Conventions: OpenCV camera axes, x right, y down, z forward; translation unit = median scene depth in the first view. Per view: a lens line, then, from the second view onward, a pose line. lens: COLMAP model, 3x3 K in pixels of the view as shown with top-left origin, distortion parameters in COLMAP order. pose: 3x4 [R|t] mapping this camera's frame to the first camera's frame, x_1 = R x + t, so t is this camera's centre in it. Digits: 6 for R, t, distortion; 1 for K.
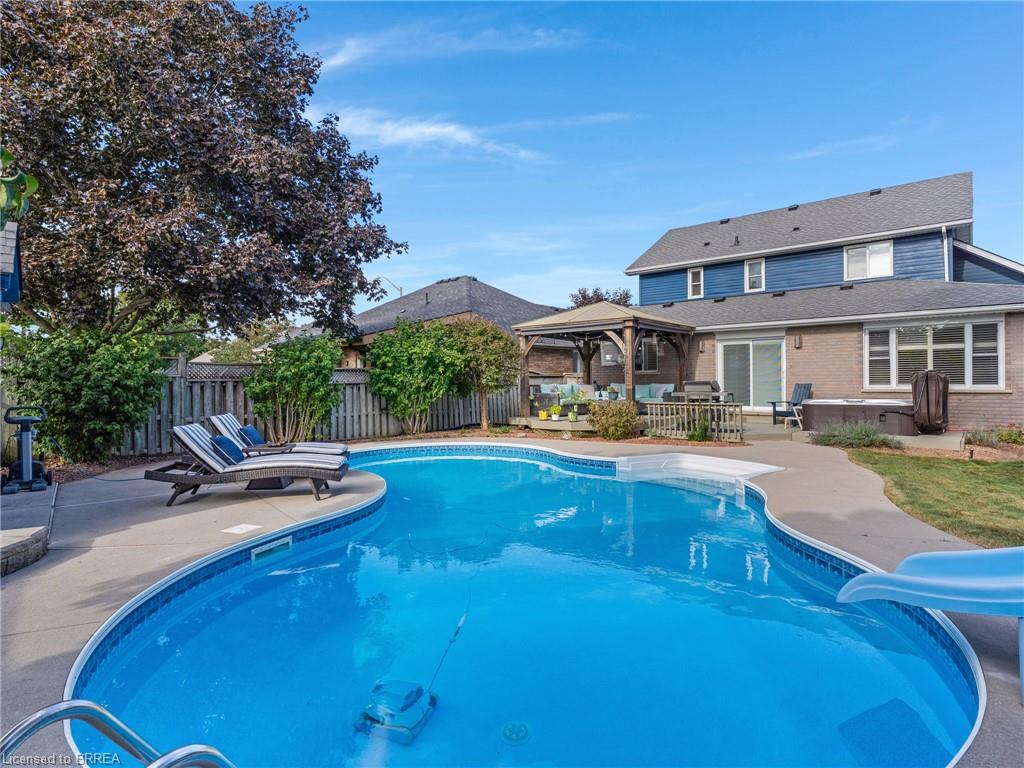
lens RADIAL K [[544.3, 0, 512.0], [0, 544.3, 384.0], [0, 0, 1]] dist [-0.002605, -0.000001]
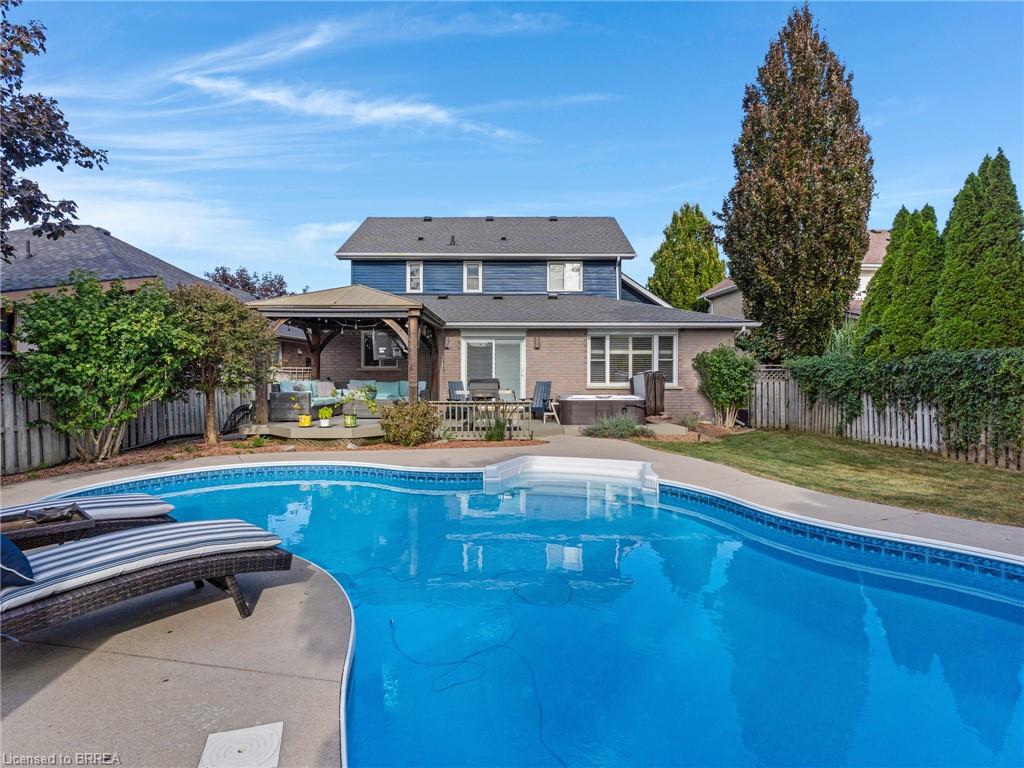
lens RADIAL K [[544.3, 0, 512.0], [0, 544.3, 384.0], [0, 0, 1]] dist [-0.002605, -0.000001]
pose [[0.767967, 0.000654, 0.640489, -0.219913], [-0.004775, 0.999978, 0.004705, -0.000447], [-0.640471, -0.006672, 0.767953, 0.211460]]
